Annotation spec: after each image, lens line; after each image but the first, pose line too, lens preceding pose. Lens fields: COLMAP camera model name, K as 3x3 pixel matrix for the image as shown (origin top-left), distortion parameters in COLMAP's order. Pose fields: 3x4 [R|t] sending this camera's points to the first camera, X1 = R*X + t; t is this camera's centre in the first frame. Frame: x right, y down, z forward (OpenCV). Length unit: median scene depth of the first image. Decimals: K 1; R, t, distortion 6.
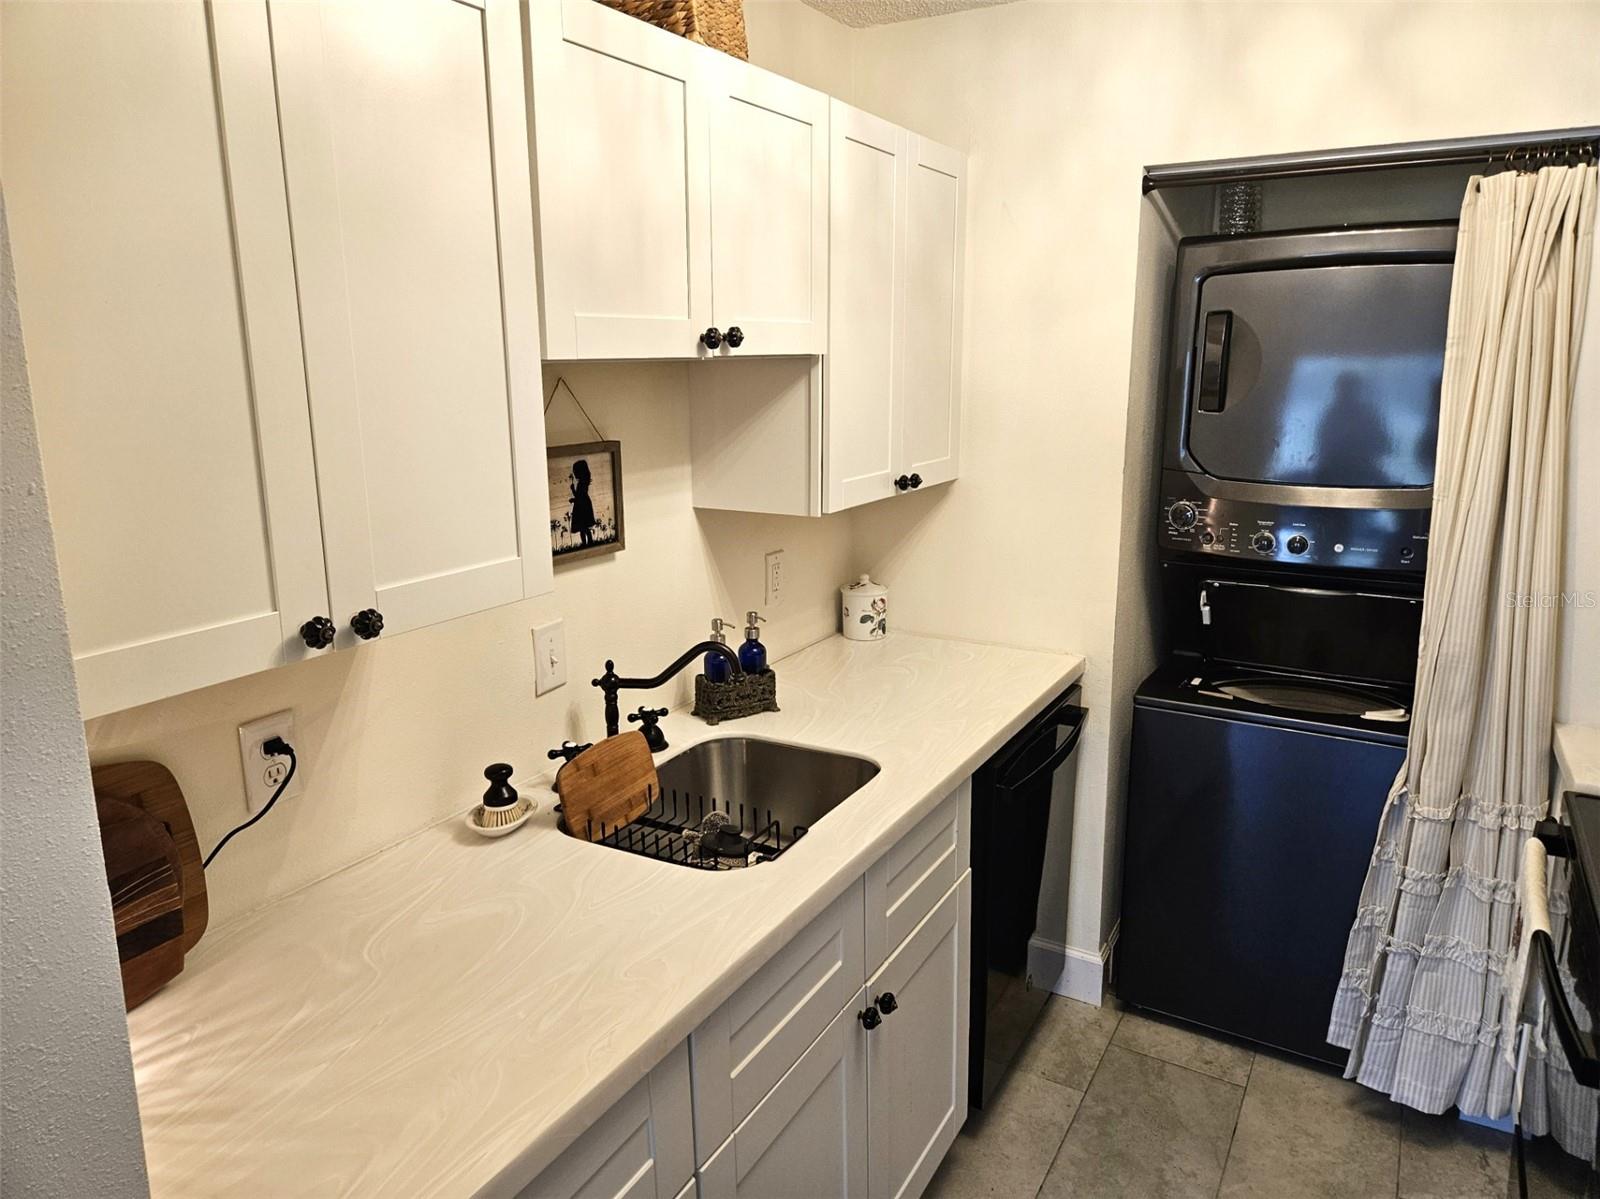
lens RADIAL K [[1066.5, 0, 780.4], [0, 1066.5, 571.6], [0, 0, 1]] dist [0.060033, -0.037897]
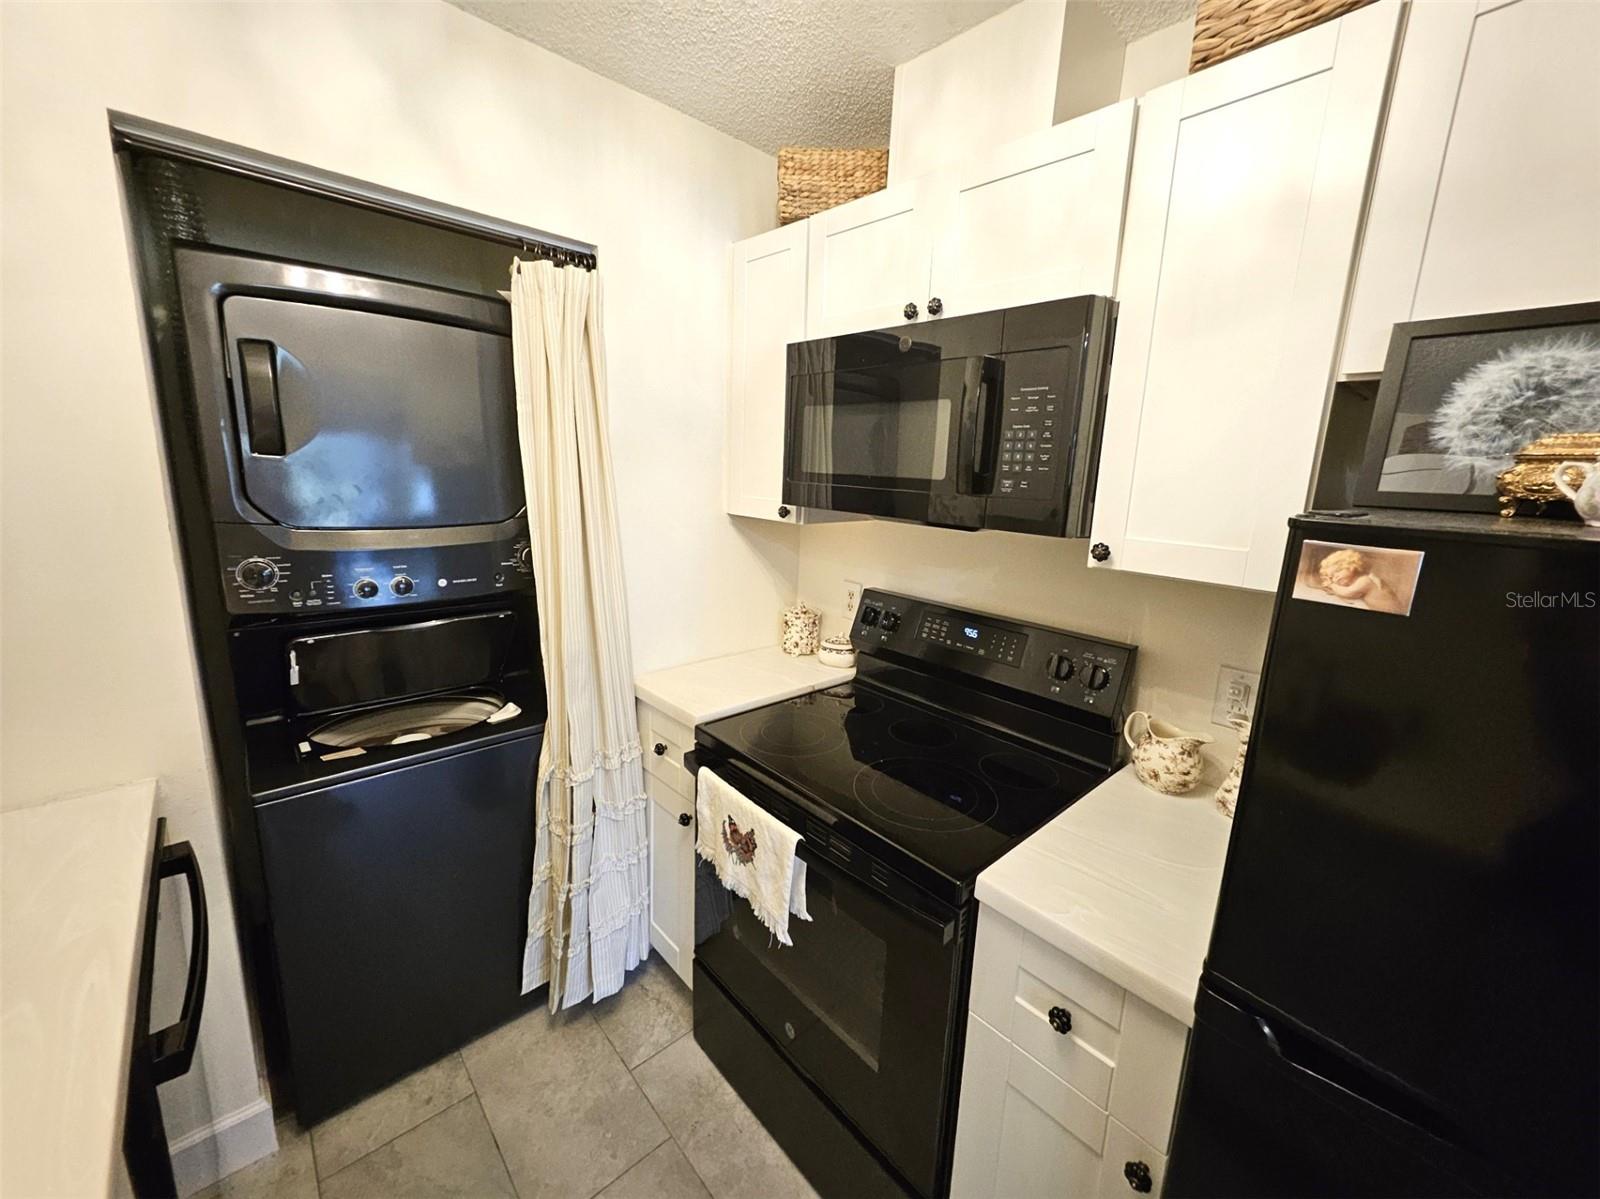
lens RADIAL K [[628.7, 0, 803.8], [0, 628.7, 583.1], [0, 0, 1]] dist [0.001641, -0.000841]
pose [[0.272915, -0.165492, 0.947697, 0.011543], [0.147463, 0.980648, 0.128781, -0.048529], [-0.950669, 0.104604, 0.292037, 0.456242]]
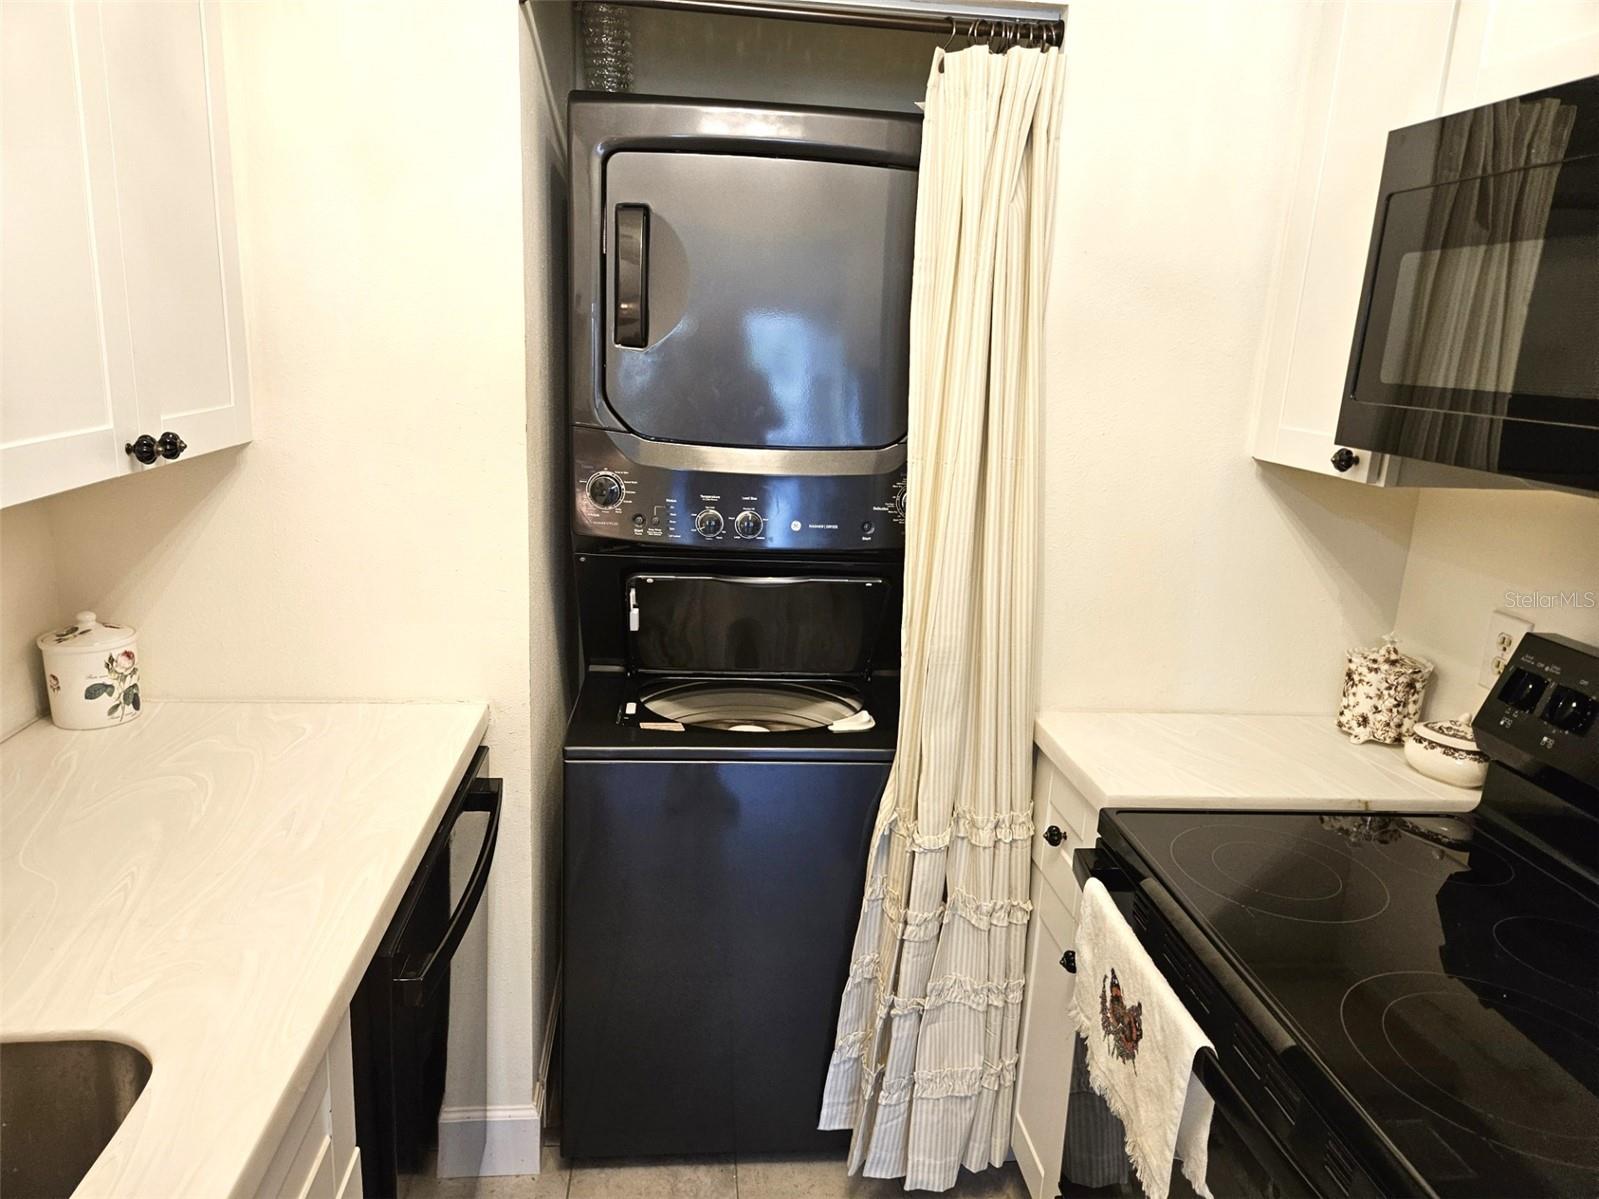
lens RADIAL K [[1065.8, 0, 800.4], [0, 1065.8, 590.7], [0, 0, 1]] dist [0.060033, -0.037897]
pose [[0.796642, -0.095690, 0.596829, 0.044528], [0.065091, 0.995229, 0.072683, -0.030418], [-0.600936, -0.019054, 0.799070, 0.362035]]
